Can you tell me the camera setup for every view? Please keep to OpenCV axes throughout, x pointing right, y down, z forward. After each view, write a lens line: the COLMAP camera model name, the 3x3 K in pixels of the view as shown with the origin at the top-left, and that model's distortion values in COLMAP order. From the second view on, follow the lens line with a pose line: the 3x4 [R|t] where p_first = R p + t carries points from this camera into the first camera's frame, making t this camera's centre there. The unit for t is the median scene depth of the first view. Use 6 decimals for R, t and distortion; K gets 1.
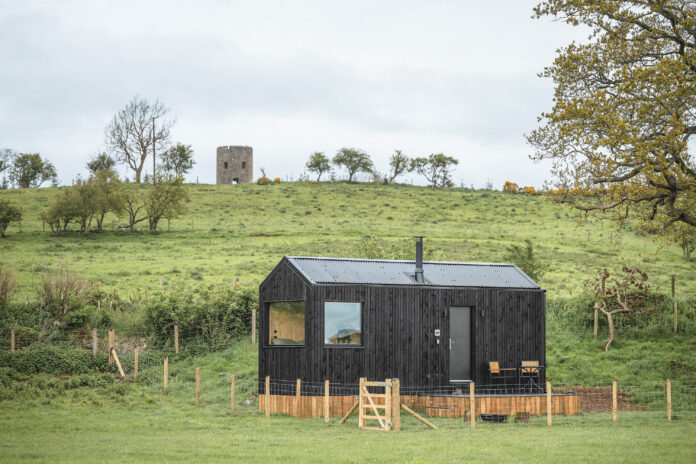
lens RADIAL K [[1992.8, 0, 348.0], [0, 1992.8, 232.0], [0, 0, 1]] dist [-0.065067, -0.511000]
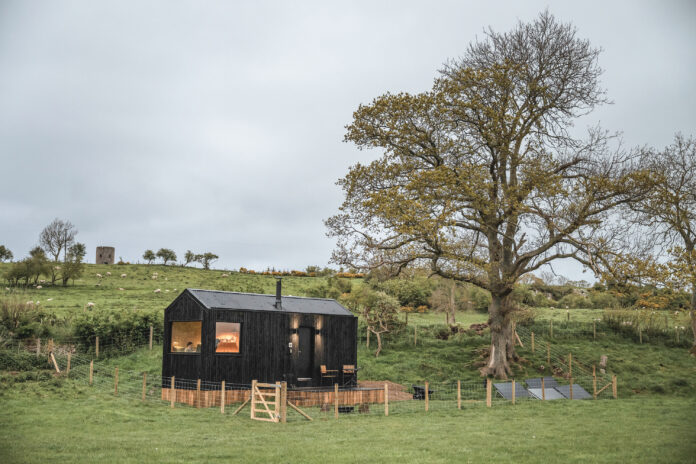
lens RADIAL K [[896.5, 0, 348.0], [0, 896.5, 232.0], [0, 0, 1]] dist [-0.024515, 0.021389]
pose [[0.976772, 0.039695, 0.210571, -0.049265], [-0.024872, 0.997052, -0.072580, 0.013977], [-0.212831, 0.065657, 0.974880, 0.327819]]
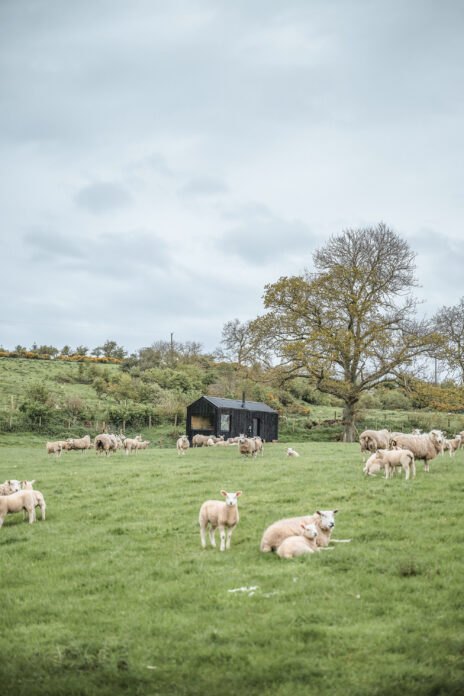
lens RADIAL K [[1334.0, 0, 232.0], [0, 1334.0, 348.0], [0, 0, 1]] dist [0.025940, -0.177667]
pose [[0.927491, 0.065527, 0.368058, -0.590659], [-0.057378, 0.997805, -0.033053, 0.003990], [-0.369416, 0.009538, 0.929215, -0.602286]]
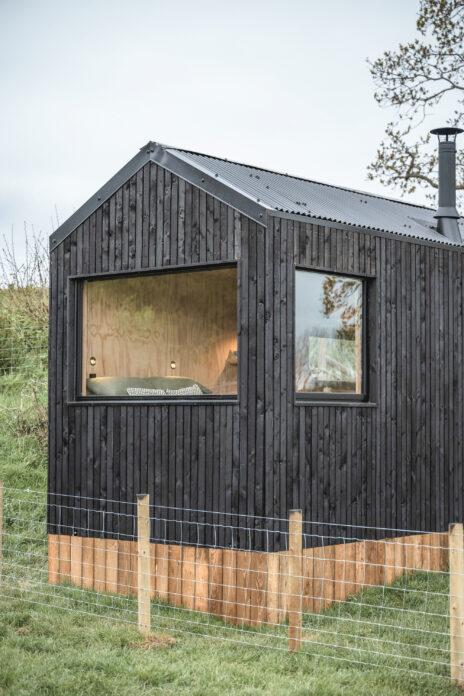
lens RADIAL K [[1334.0, 0, 232.0], [0, 1334.0, 348.0], [0, 0, 1]] dist [0.025940, -0.177667]
pose [[0.954984, 0.017435, 0.296144, -0.078331], [-0.020360, 0.999770, 0.006796, 0.041806], [-0.295957, -0.012519, 0.955119, 0.696858]]
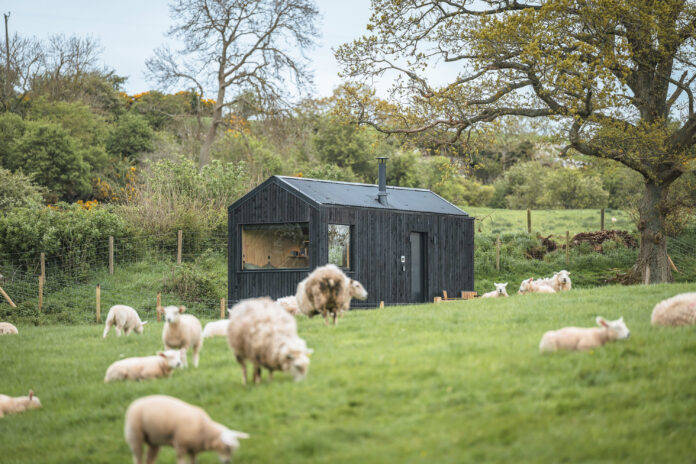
lens RADIAL K [[3782.6, 0, 348.0], [0, 3782.6, 232.0], [0, 0, 1]] dist [-0.110687, -3.831338]
pose [[0.905406, 0.015430, 0.424266, -0.687688], [-0.022794, 0.999665, 0.012288, 0.014485], [-0.423934, -0.020796, 0.905454, -0.580785]]
